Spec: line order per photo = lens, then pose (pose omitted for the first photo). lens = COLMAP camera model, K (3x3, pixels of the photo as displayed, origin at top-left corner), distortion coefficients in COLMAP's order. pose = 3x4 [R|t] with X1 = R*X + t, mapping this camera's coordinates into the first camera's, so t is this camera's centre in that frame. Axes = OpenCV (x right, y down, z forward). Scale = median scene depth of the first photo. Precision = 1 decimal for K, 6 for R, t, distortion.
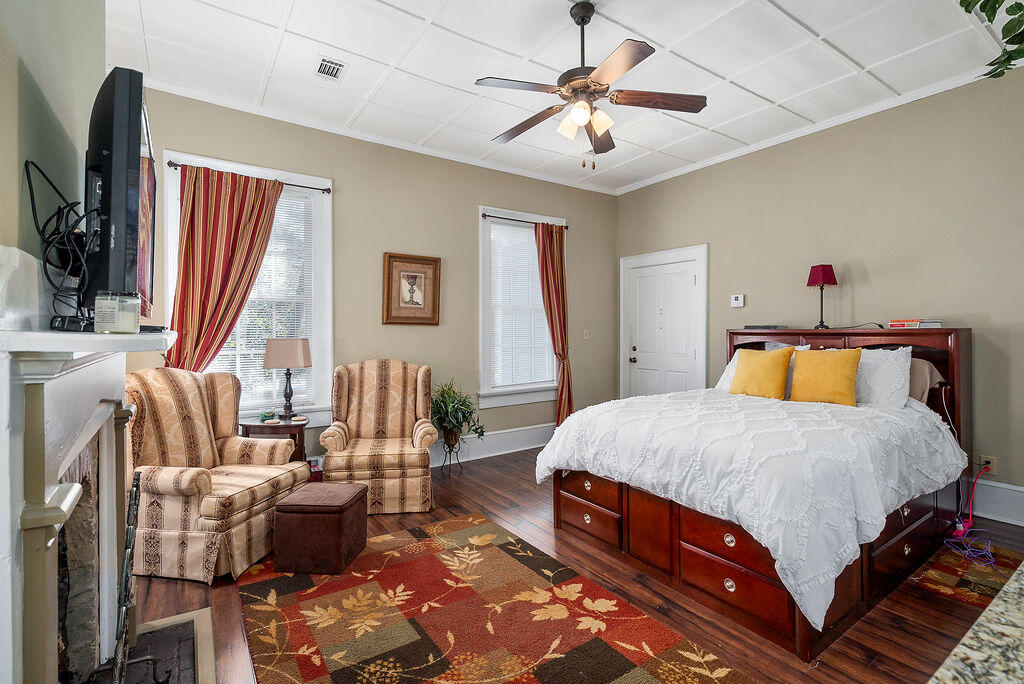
lens RADIAL K [[474.0, 0, 512.5], [0, 474.0, 333.1], [0, 0, 1]] dist [-0.001488, -0.000044]
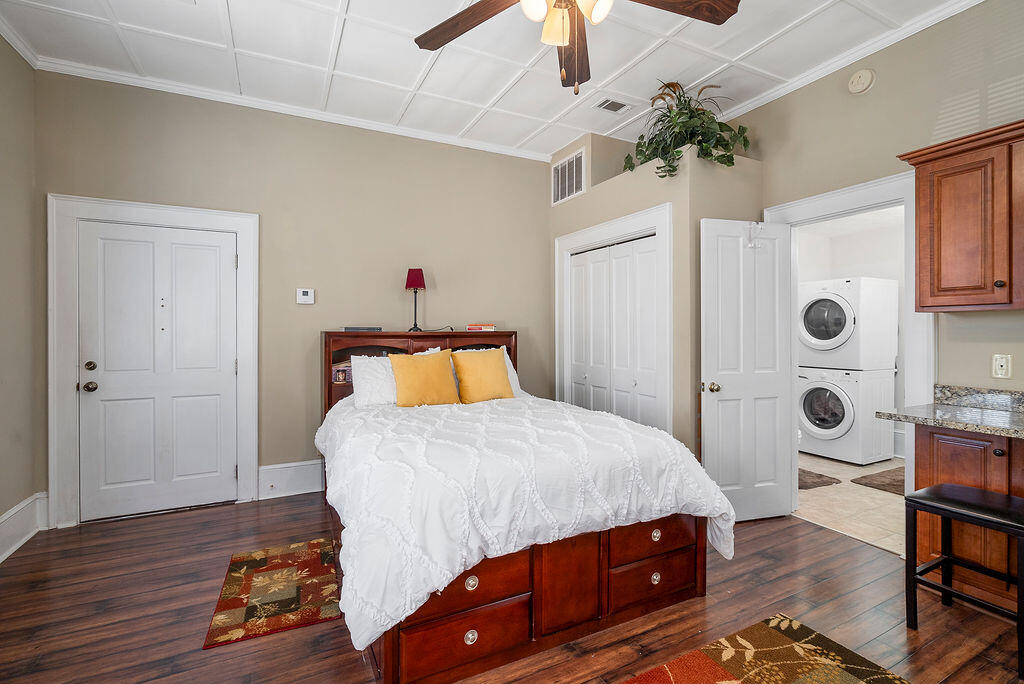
lens RADIAL K [[474.0, 0, 513.8], [0, 474.0, 336.9], [0, 0, 1]] dist [-0.001488, -0.000044]
pose [[0.128951, -0.009100, 0.991609, -0.340940], [0.005188, 0.999950, 0.008502, -0.004615], [-0.991637, 0.004048, 0.128992, 0.659341]]
